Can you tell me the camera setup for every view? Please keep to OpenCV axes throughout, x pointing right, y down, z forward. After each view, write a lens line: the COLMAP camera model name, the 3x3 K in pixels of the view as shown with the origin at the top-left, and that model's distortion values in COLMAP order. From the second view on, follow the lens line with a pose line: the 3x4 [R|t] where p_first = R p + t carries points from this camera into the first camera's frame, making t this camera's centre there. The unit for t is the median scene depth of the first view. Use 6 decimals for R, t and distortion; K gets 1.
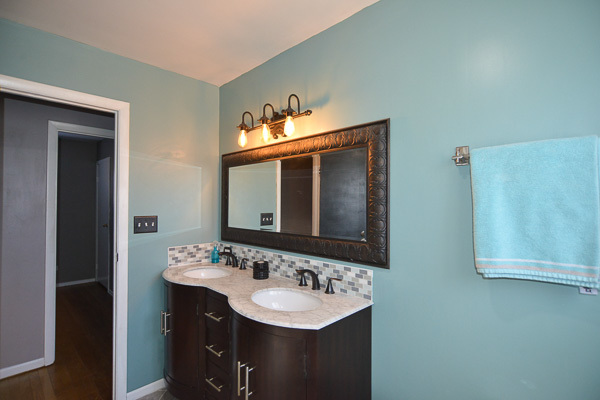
lens RADIAL K [[296.7, 0, 300.0], [0, 296.7, 200.0], [0, 0, 1]] dist [-0.011056, 0.000843]
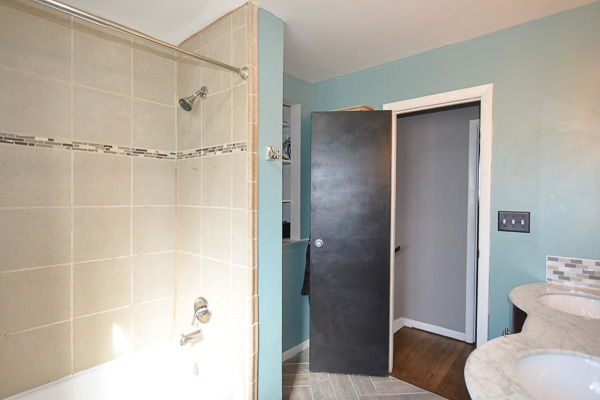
lens RADIAL K [[321.0, 0, 300.0], [0, 321.0, 200.0], [0, 0, 1]] dist [-0.013820, 0.001228]
pose [[0.054524, 0.015807, -0.998387, 0.372480], [0.005978, 0.999852, 0.016156, 0.003915], [0.998495, -0.006849, 0.054422, 0.387247]]
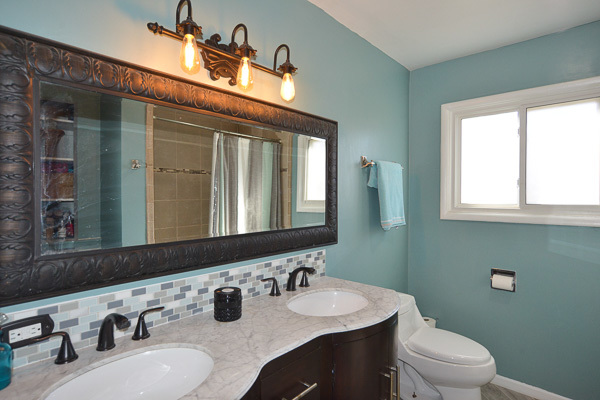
lens RADIAL K [[321.0, 0, 300.0], [0, 321.0, 200.0], [0, 0, 1]] dist [-0.013820, 0.001228]
pose [[-0.034851, -0.017230, 0.999244, -0.772475], [-0.008638, 0.999819, 0.016938, 0.022093], [-0.999355, -0.008041, -0.034994, 0.899761]]
